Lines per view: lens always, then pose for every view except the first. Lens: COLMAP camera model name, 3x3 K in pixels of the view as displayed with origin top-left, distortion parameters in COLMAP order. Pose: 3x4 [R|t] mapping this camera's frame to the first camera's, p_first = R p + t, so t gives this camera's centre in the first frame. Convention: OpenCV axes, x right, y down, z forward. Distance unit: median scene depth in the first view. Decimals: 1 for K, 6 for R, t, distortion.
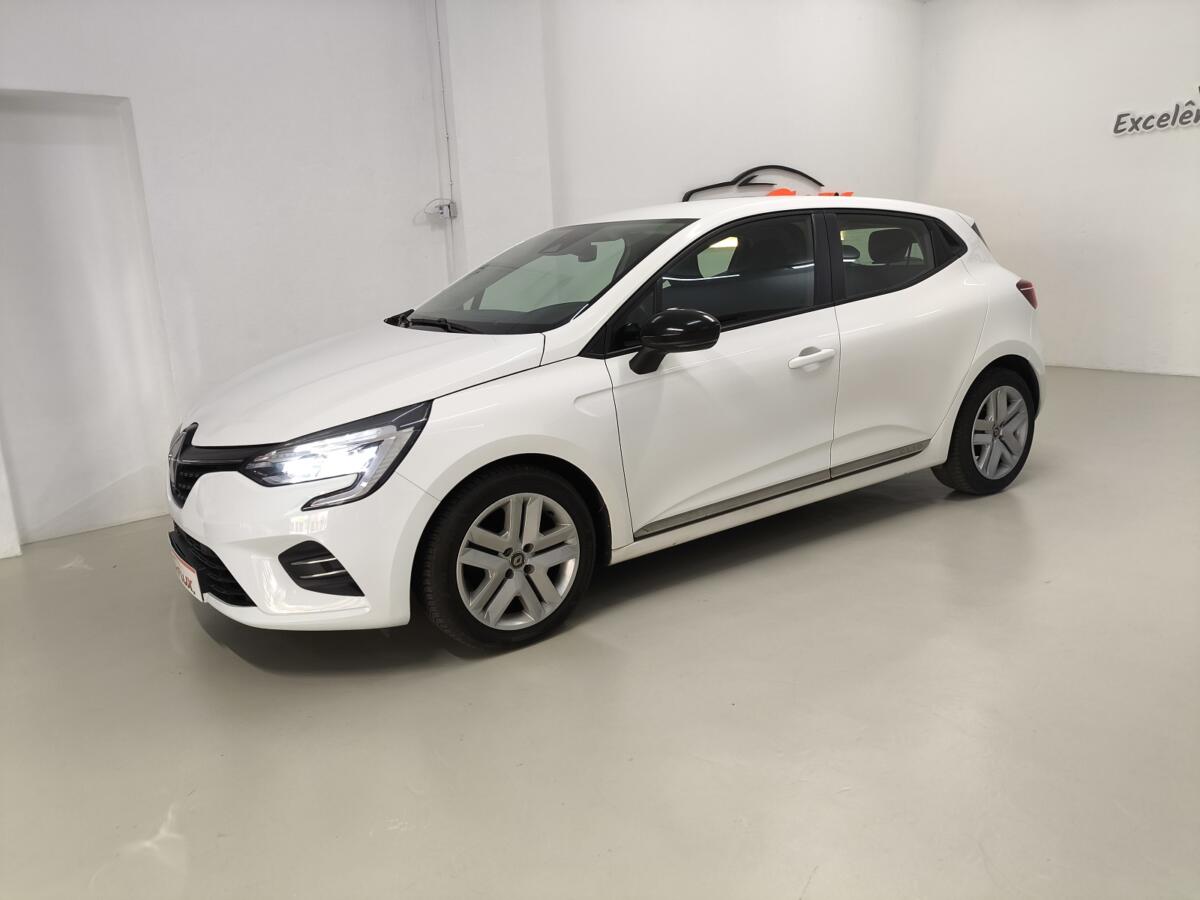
lens RADIAL K [[870.5, 0, 600.0], [0, 870.5, 450.0], [0, 0, 1]] dist [0.090655, -0.107505]
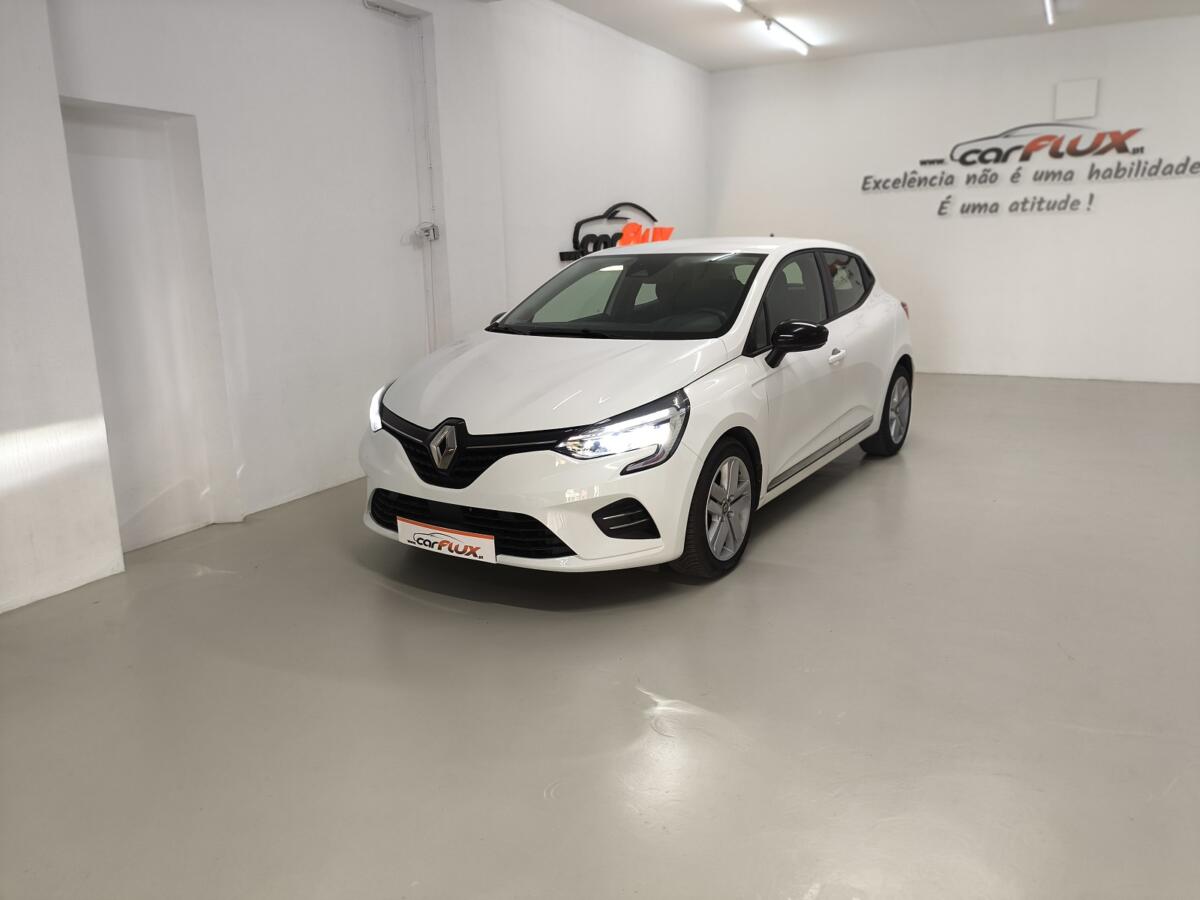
lens RADIAL K [[870.5, 0, 600.0], [0, 870.5, 450.0], [0, 0, 1]] dist [0.090655, -0.107505]
pose [[0.926222, -0.054707, 0.372988, -0.538765], [0.062118, 0.998038, -0.007871, 0.025729], [-0.371825, 0.030459, 0.927803, -0.116212]]
